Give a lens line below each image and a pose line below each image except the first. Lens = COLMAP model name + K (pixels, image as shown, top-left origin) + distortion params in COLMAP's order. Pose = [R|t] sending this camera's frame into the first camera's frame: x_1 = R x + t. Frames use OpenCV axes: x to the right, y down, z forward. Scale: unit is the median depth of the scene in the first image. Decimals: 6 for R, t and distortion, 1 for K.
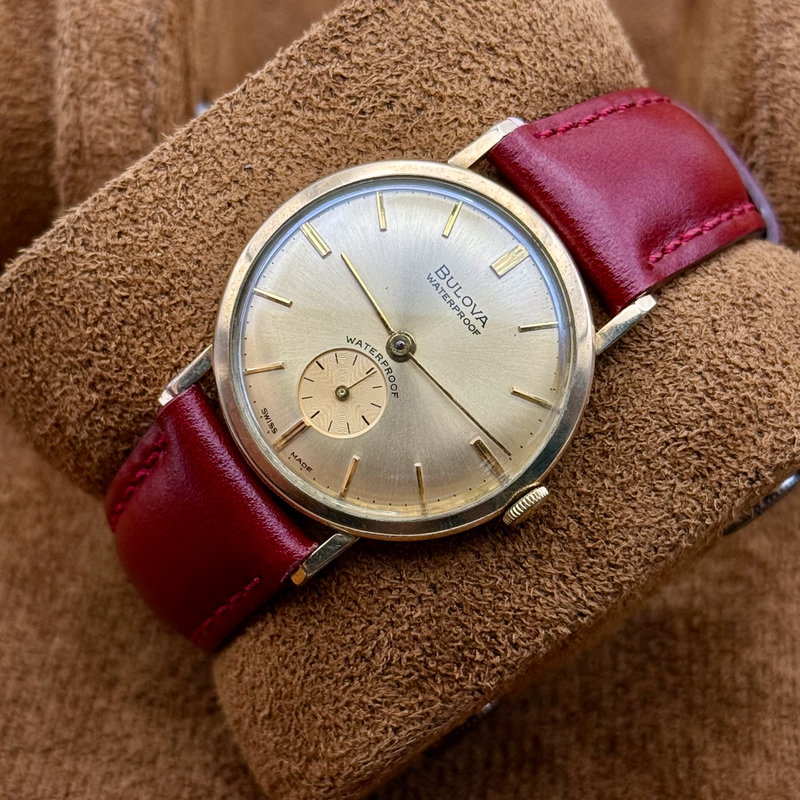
lens RADIAL K [[2317.7, 0, 362.9], [0, 2317.7, 436.8], [0, 0, 1]] dist [0.101716, -0.291651]
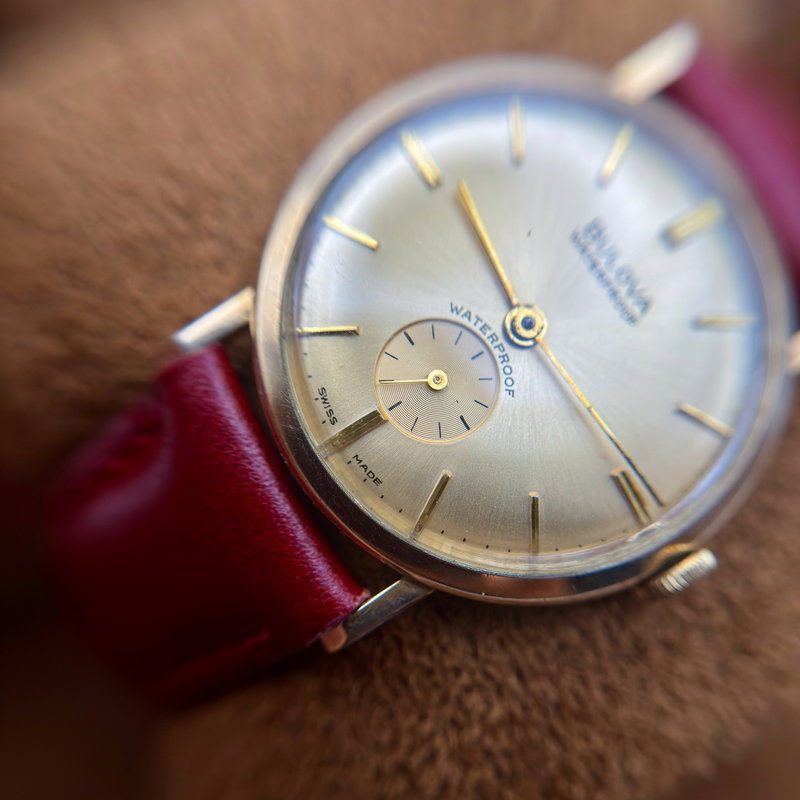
lens RADIAL K [[821.0, 0, 416.6], [0, 821.0, 422.0], [0, 0, 1]] dist [0.500390, 0.004597]
pose [[0.970263, 0.131269, 0.203365, -0.063567], [-0.120328, 0.990583, -0.065313, 0.010719], [-0.210024, 0.038900, 0.976922, 0.743632]]
